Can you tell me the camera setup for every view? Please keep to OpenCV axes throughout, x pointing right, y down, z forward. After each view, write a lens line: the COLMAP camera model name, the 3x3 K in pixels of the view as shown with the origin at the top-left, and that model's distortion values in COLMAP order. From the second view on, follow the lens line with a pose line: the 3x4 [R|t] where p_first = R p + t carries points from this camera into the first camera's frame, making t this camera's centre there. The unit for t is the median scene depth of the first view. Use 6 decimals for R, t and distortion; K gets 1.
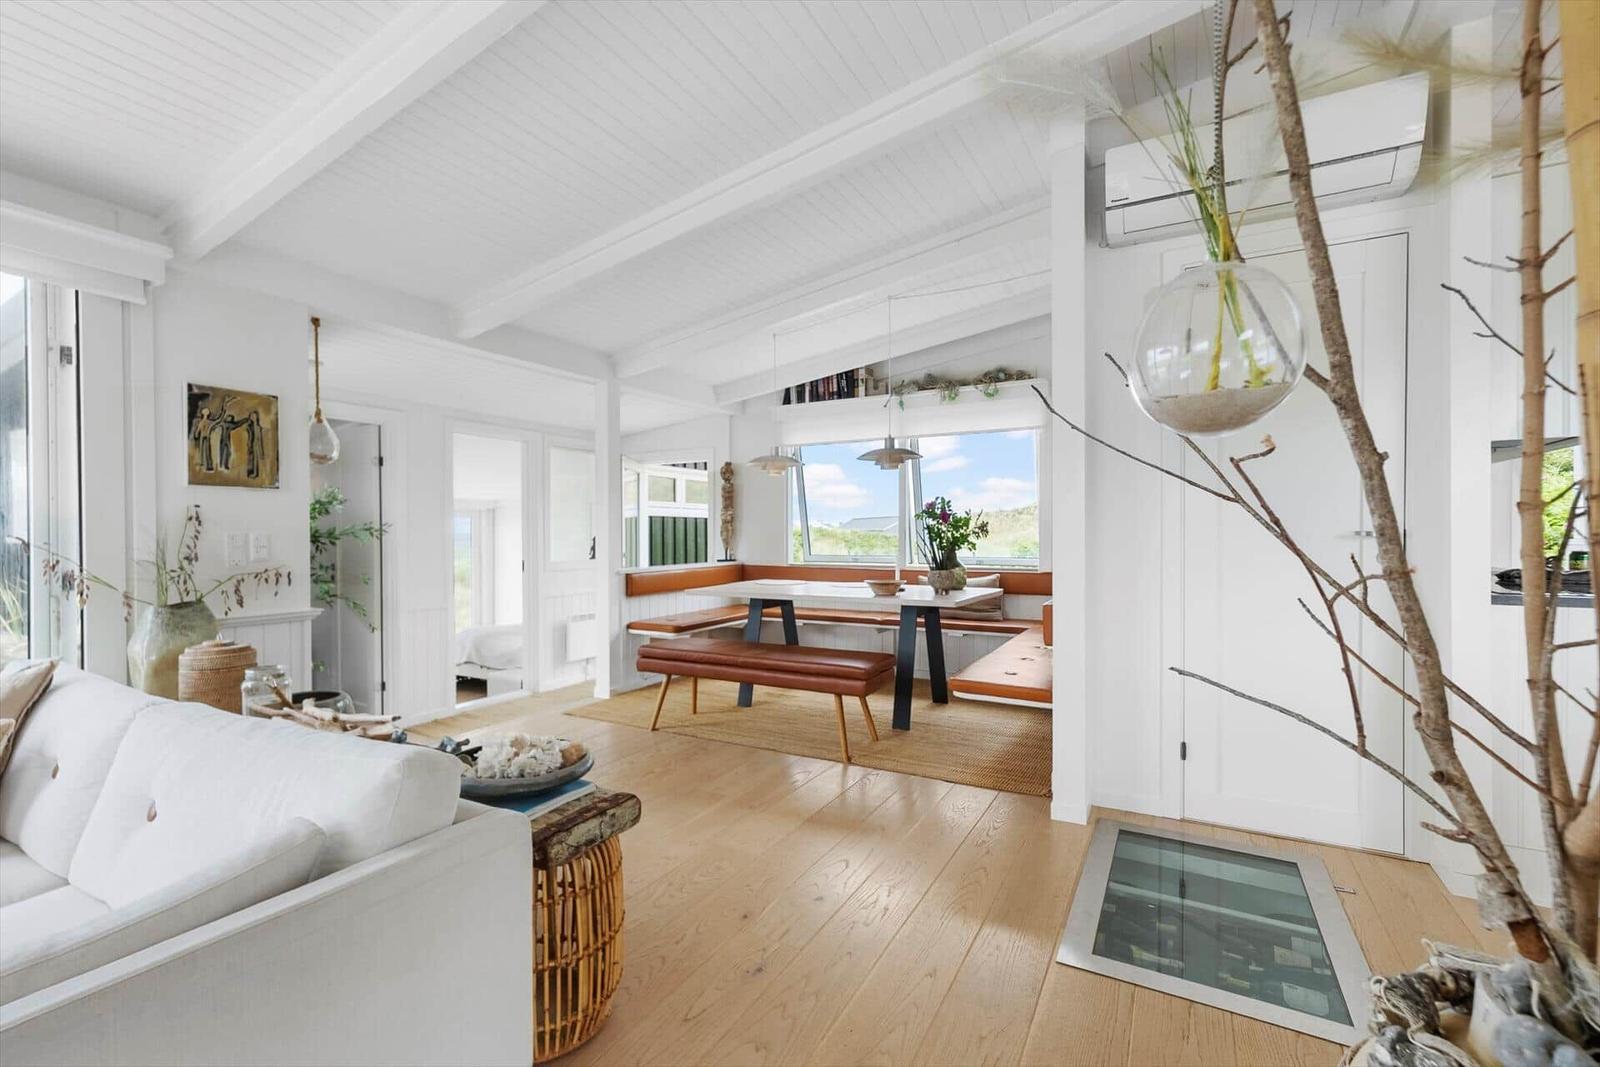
lens RADIAL K [[725.6, 0, 762.8], [0, 725.6, 537.0], [0, 0, 1]] dist [-0.000052, 0.000410]
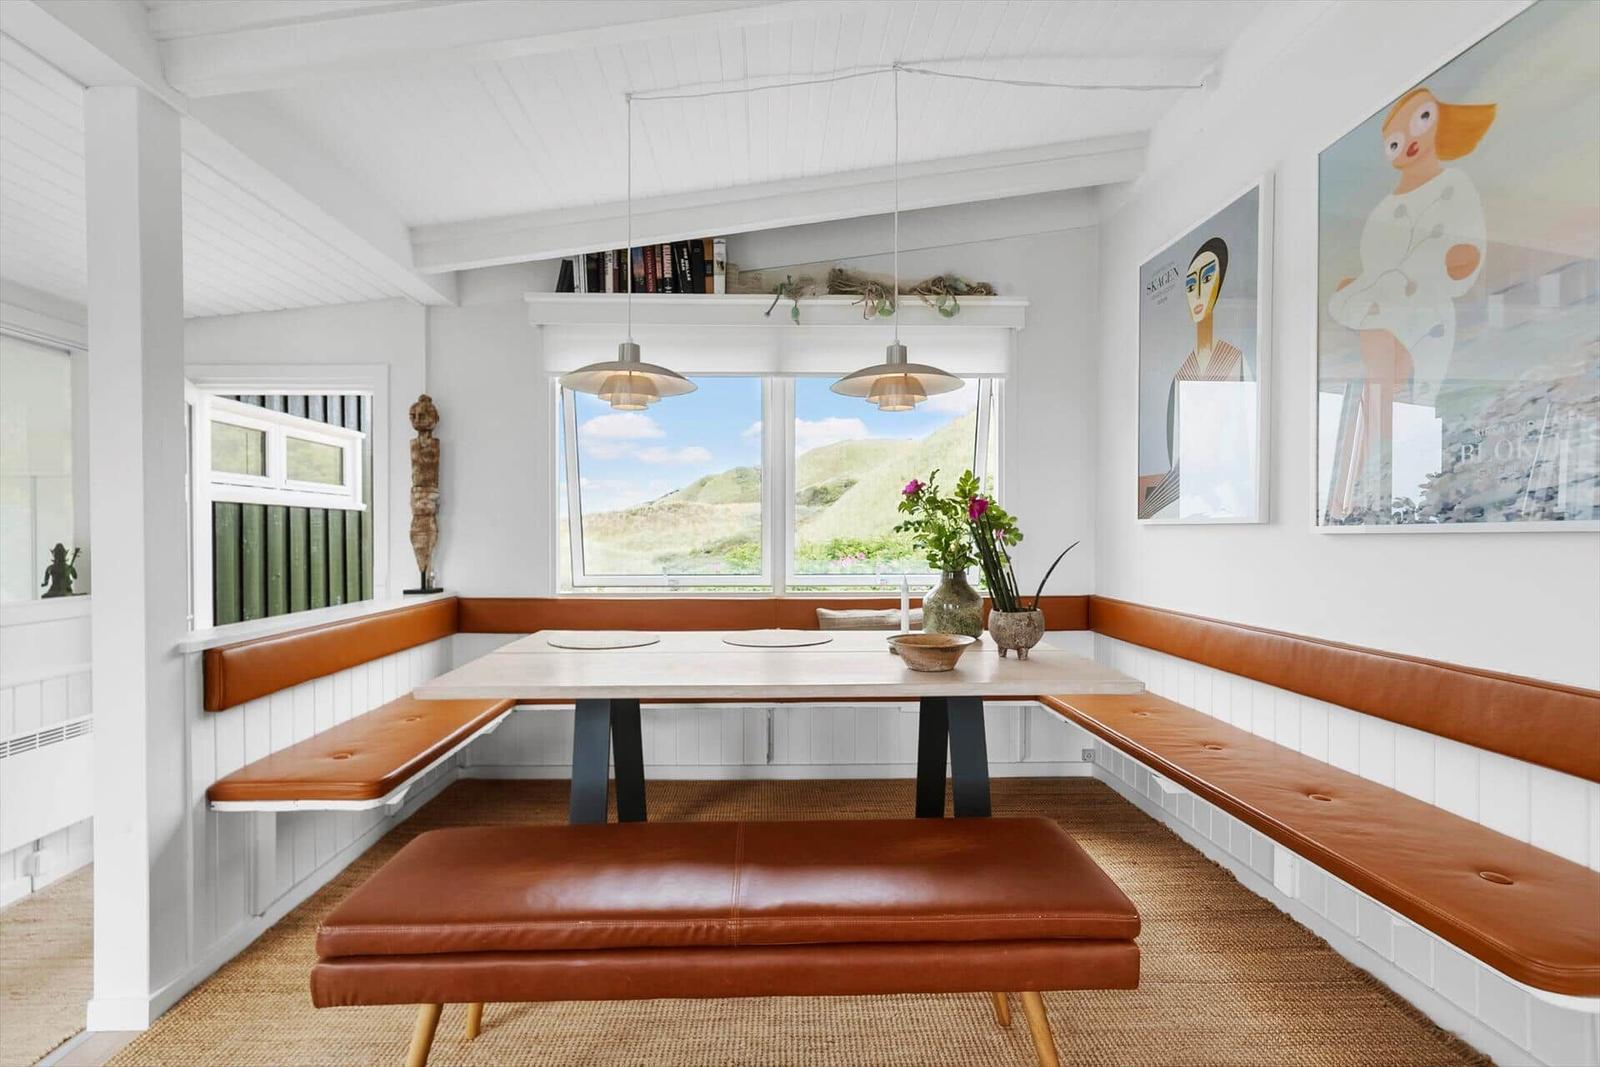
lens RADIAL K [[725.6, 0, 762.8], [0, 725.6, 537.0], [0, 0, 1]] dist [-0.000052, 0.000410]
pose [[0.841030, -0.001739, 0.540986, -0.133281], [0.003159, 0.999994, -0.001696, -0.003760], [-0.540980, 0.003136, 0.841030, 0.486015]]
